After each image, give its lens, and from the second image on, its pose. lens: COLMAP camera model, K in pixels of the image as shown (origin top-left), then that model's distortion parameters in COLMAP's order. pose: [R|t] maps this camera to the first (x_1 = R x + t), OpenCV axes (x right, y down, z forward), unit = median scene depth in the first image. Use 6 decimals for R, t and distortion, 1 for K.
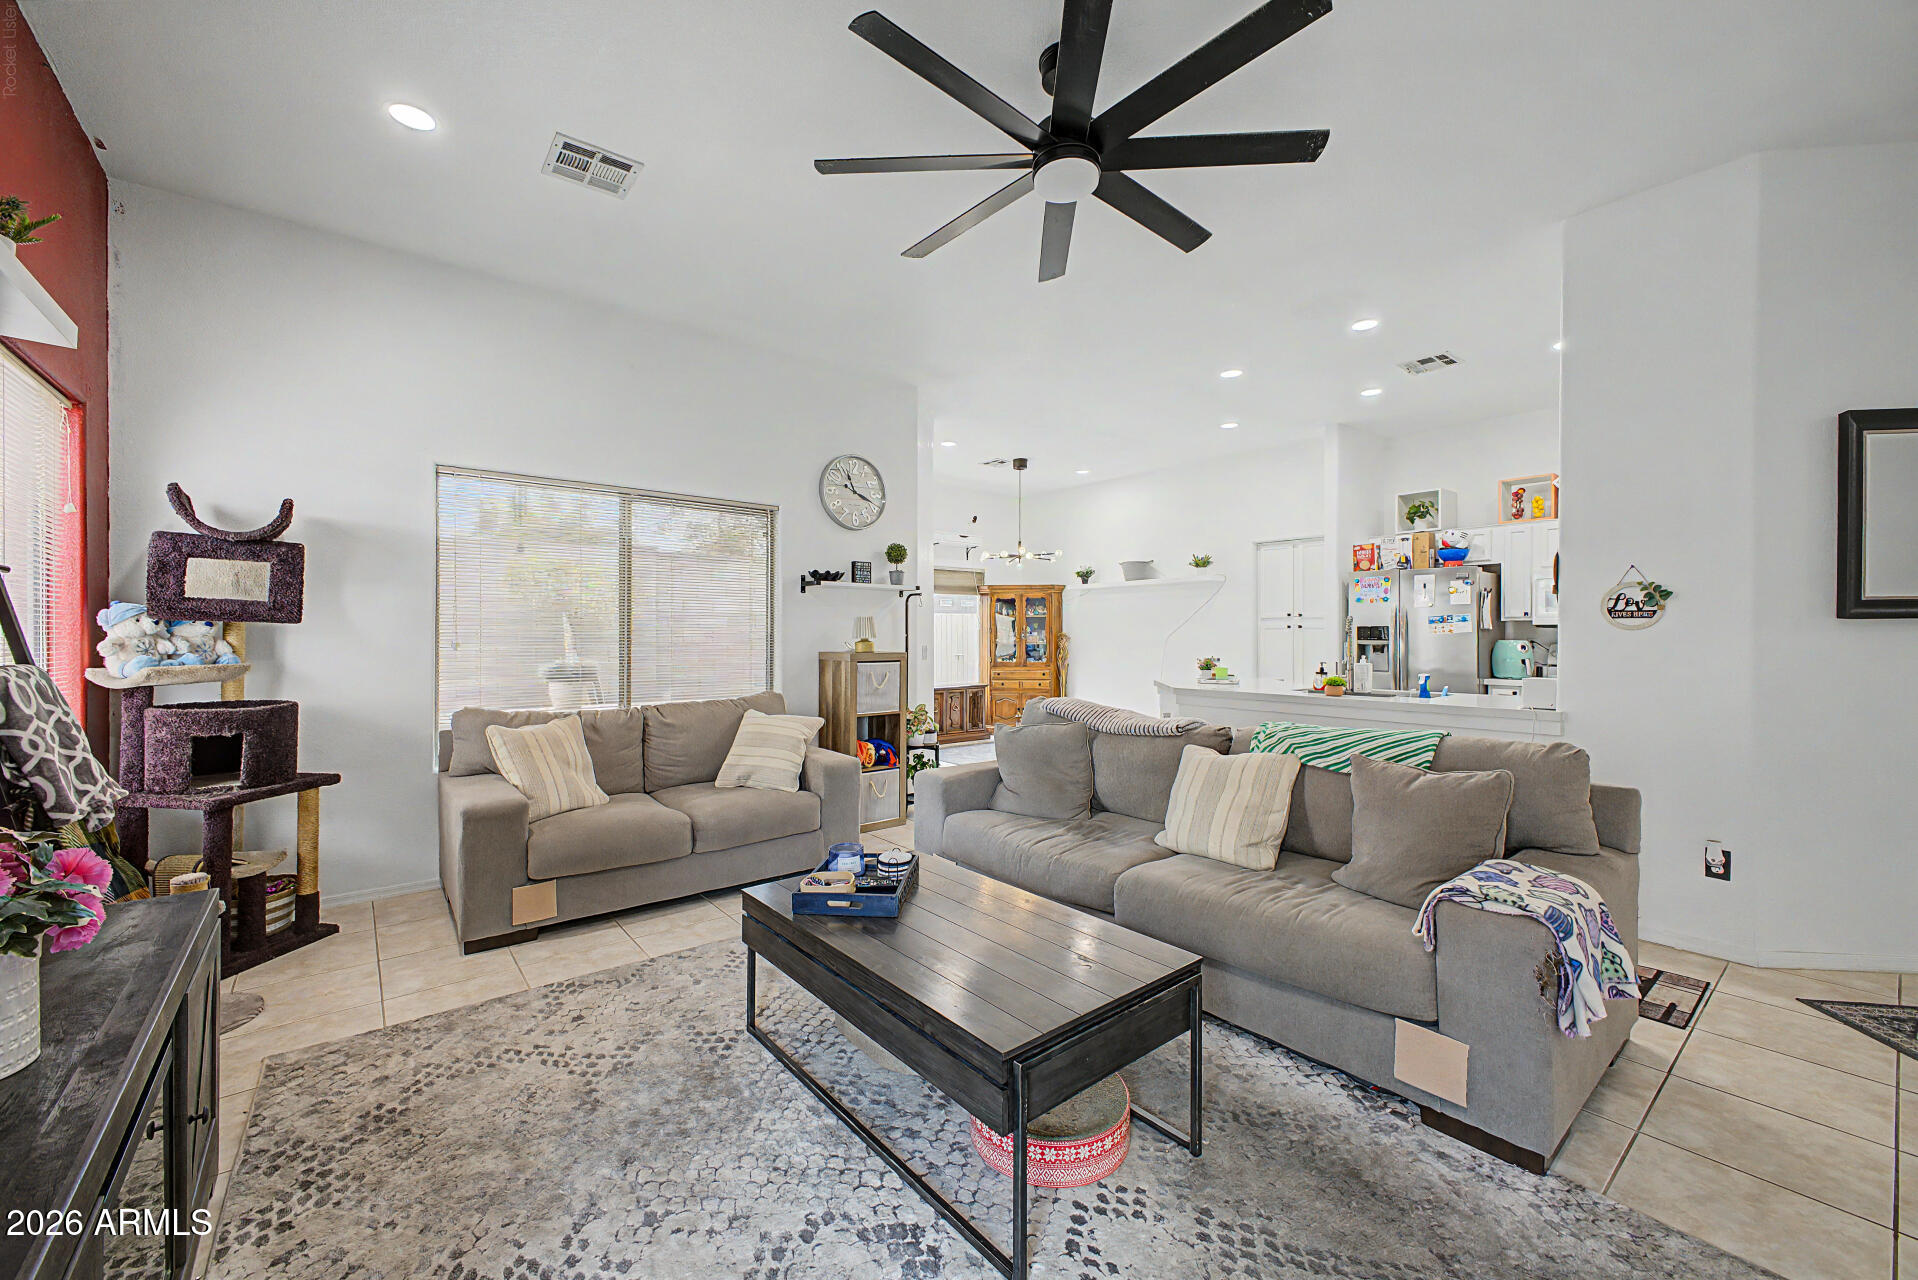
lens RADIAL K [[751.6, 0, 959.0], [0, 751.6, 640.0], [0, 0, 1]] dist [0.013461, -0.000255]
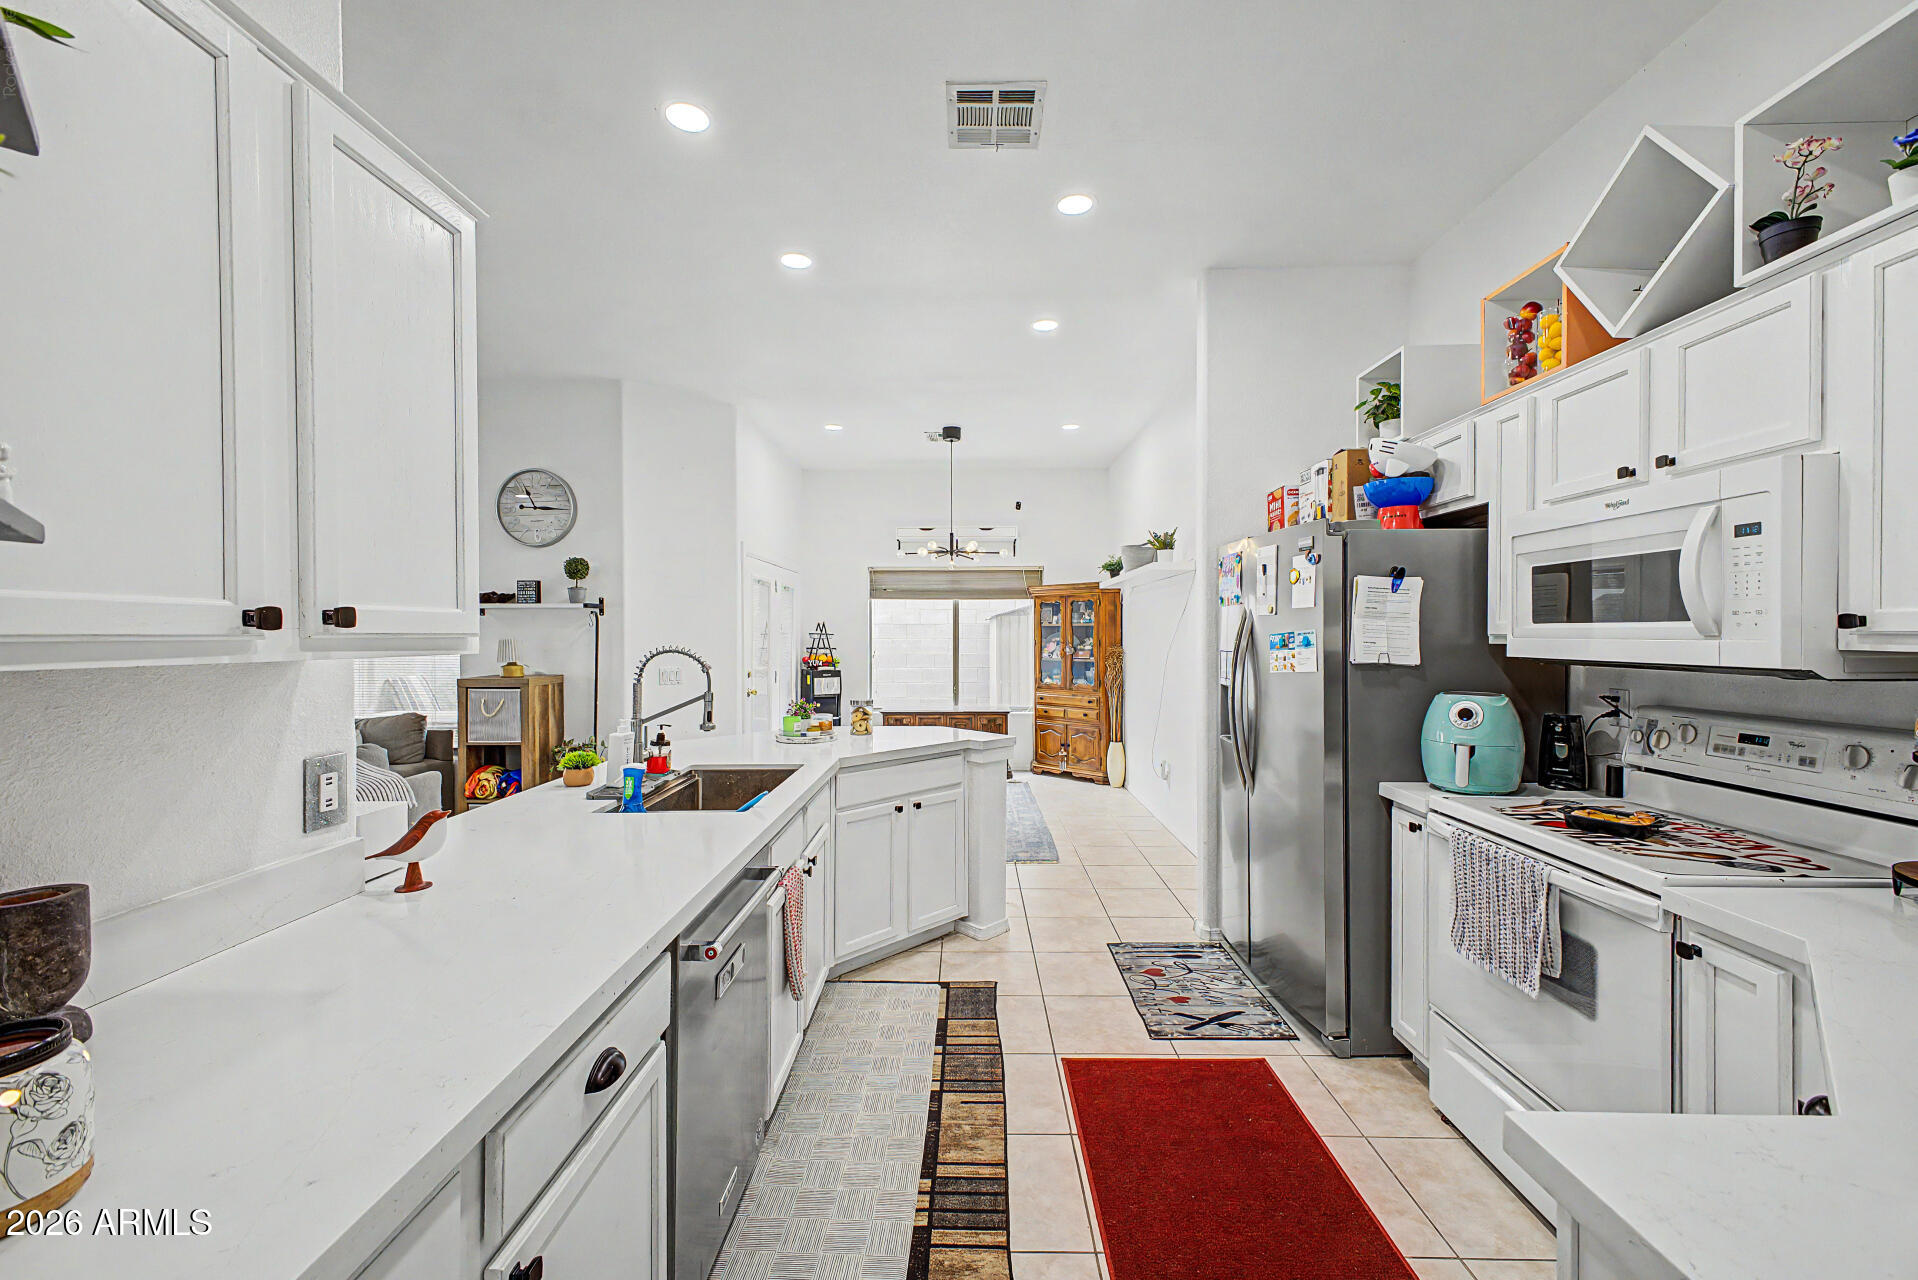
lens RADIAL K [[755.2, 0, 970.6], [0, 755.2, 635.2], [0, 0, 1]] dist [0.014788, -0.000006]
pose [[0.777649, 0.000106, -0.628698, 0.871886], [-0.000835, 0.999999, -0.000864, -0.033640], [0.628698, 0.001197, 0.777649, 0.584587]]
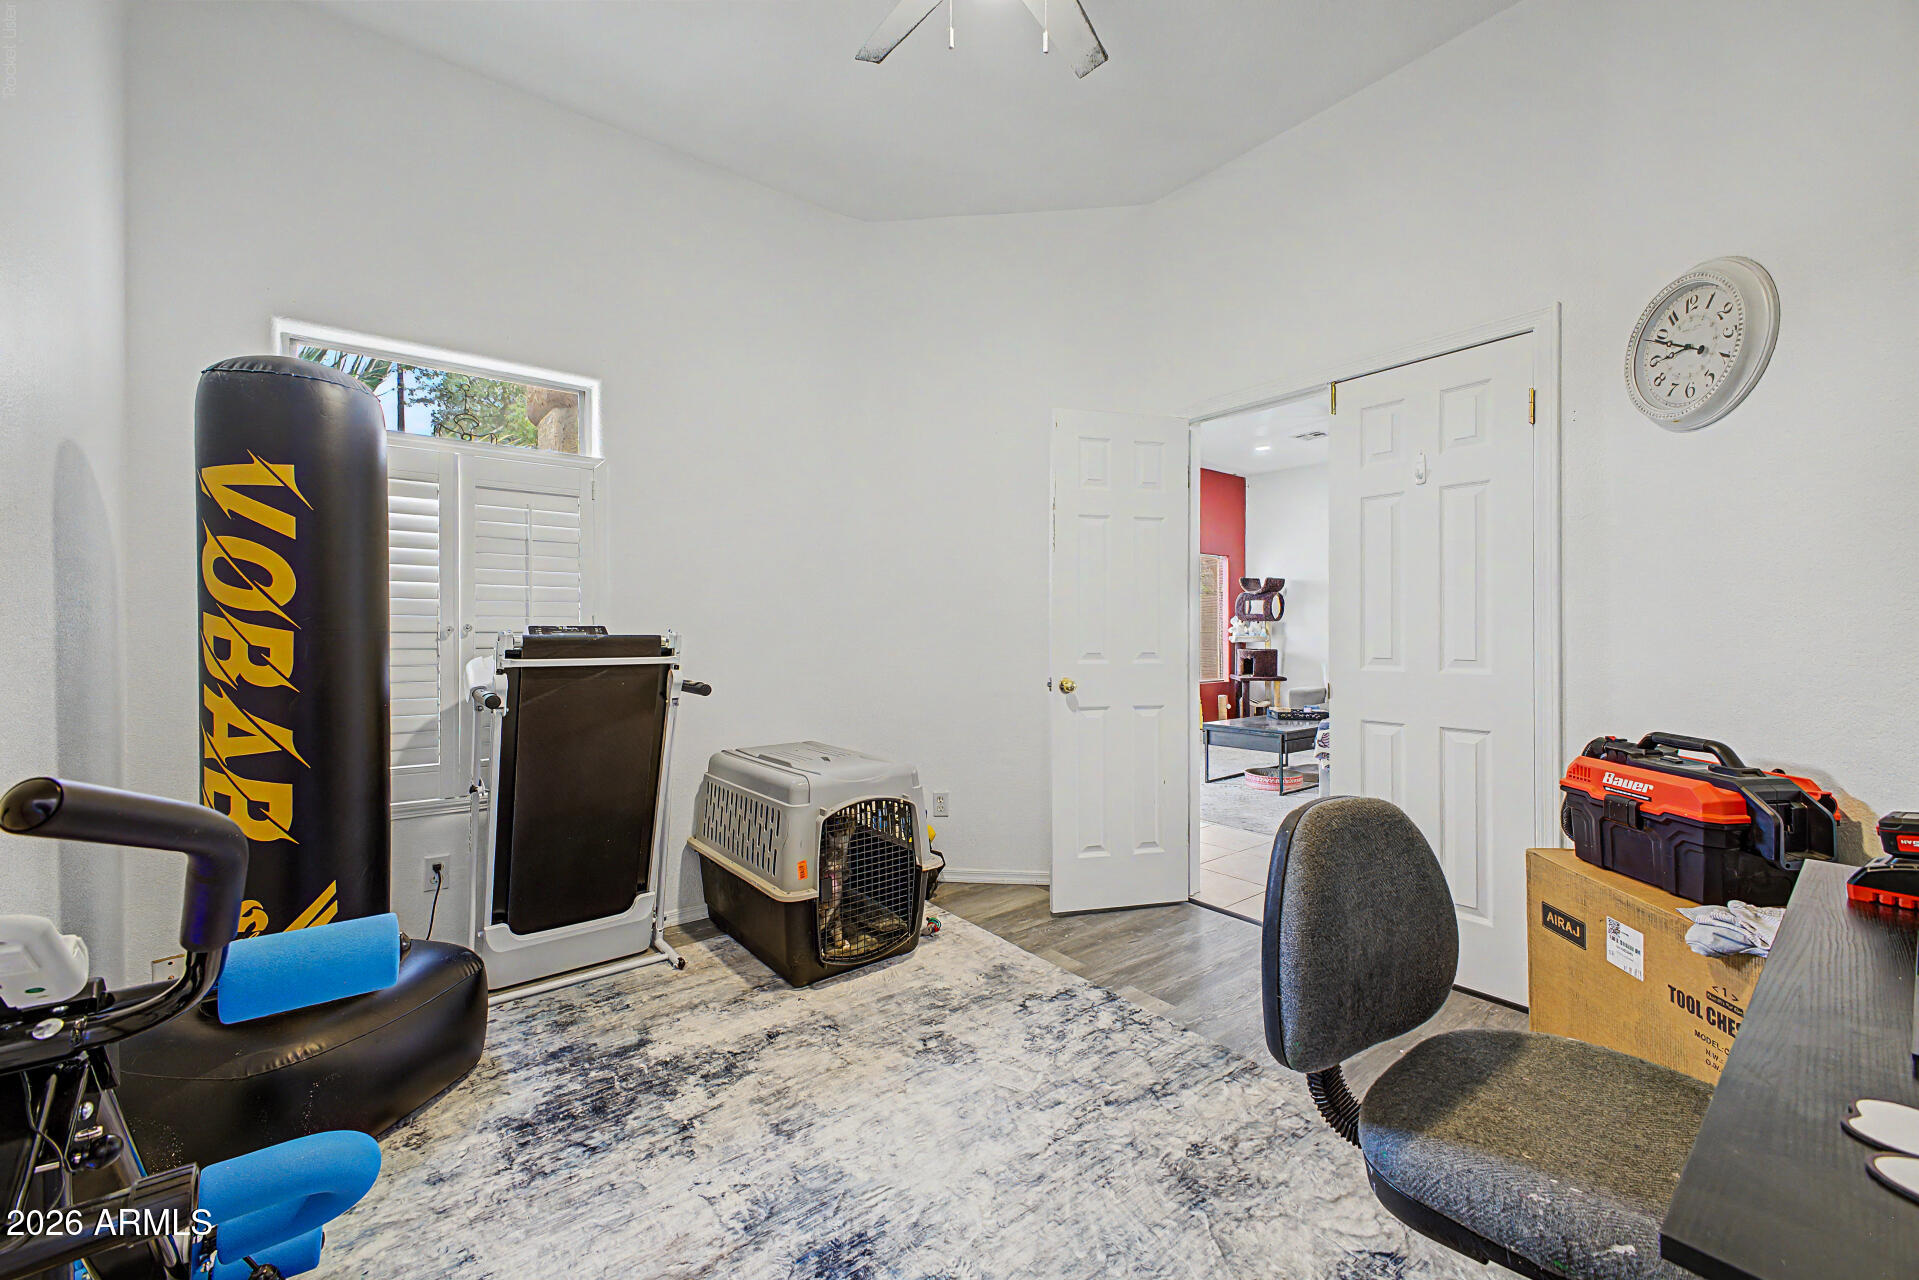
lens RADIAL K [[751.9, 0, 959.5], [0, 751.9, 640.0], [0, 0, 1]] dist [0.013461, -0.000255]
pose [[-0.003146, -0.001209, -0.999994, 1.113791], [-0.002126, 0.999997, -0.001202, 0.031126], [0.999993, 0.002123, -0.003148, -0.083009]]
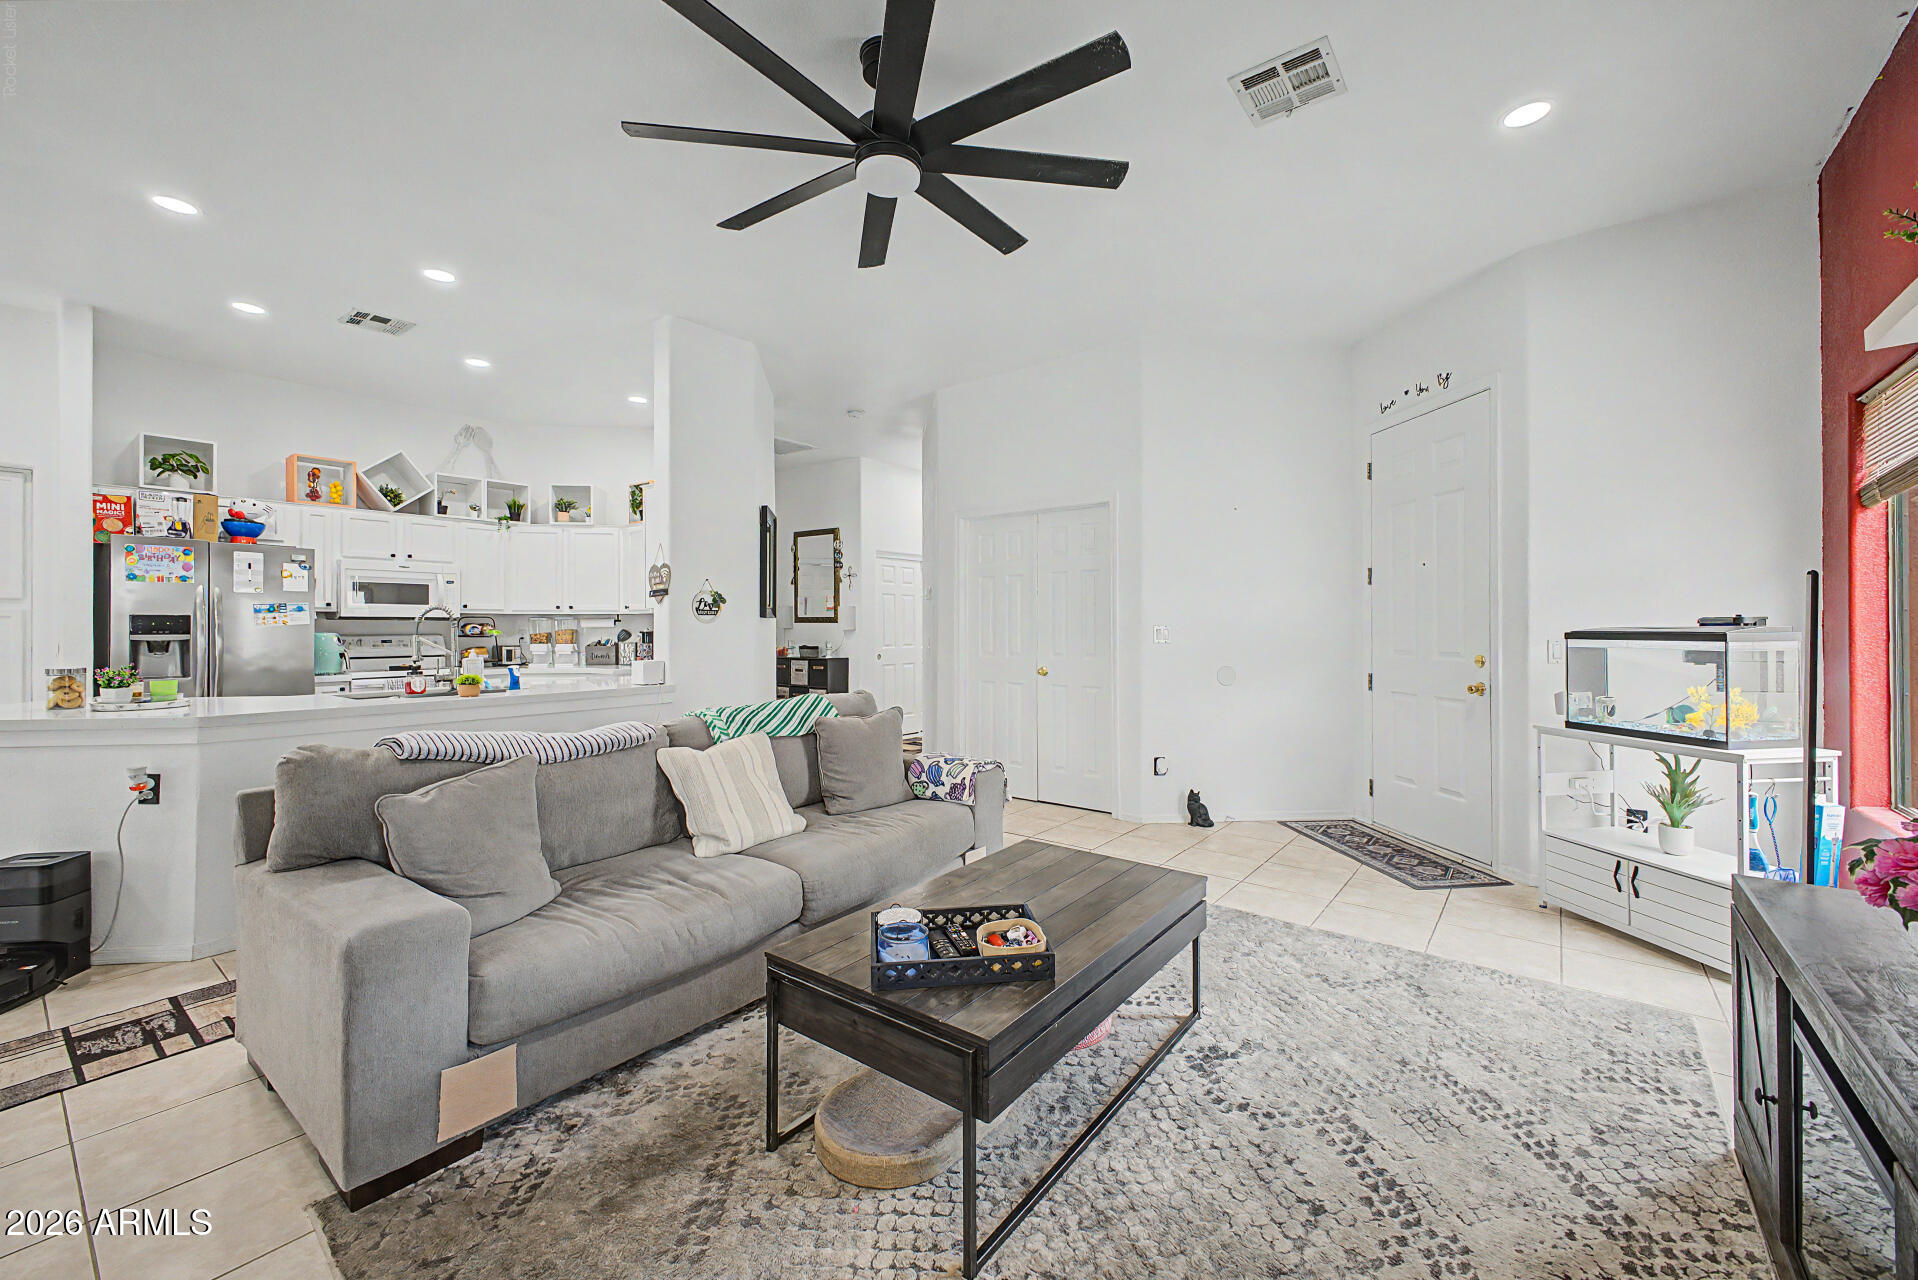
lens RADIAL K [[763.2, 0, 952.3], [0, 763.2, 627.9], [0, 0, 1]] dist [0.028473, -0.013066]
pose [[-0.218080, 0.000149, 0.975931, -0.392748], [0.006950, 0.999975, 0.001401, -0.001898], [-0.975906, 0.007089, -0.218075, 0.511022]]
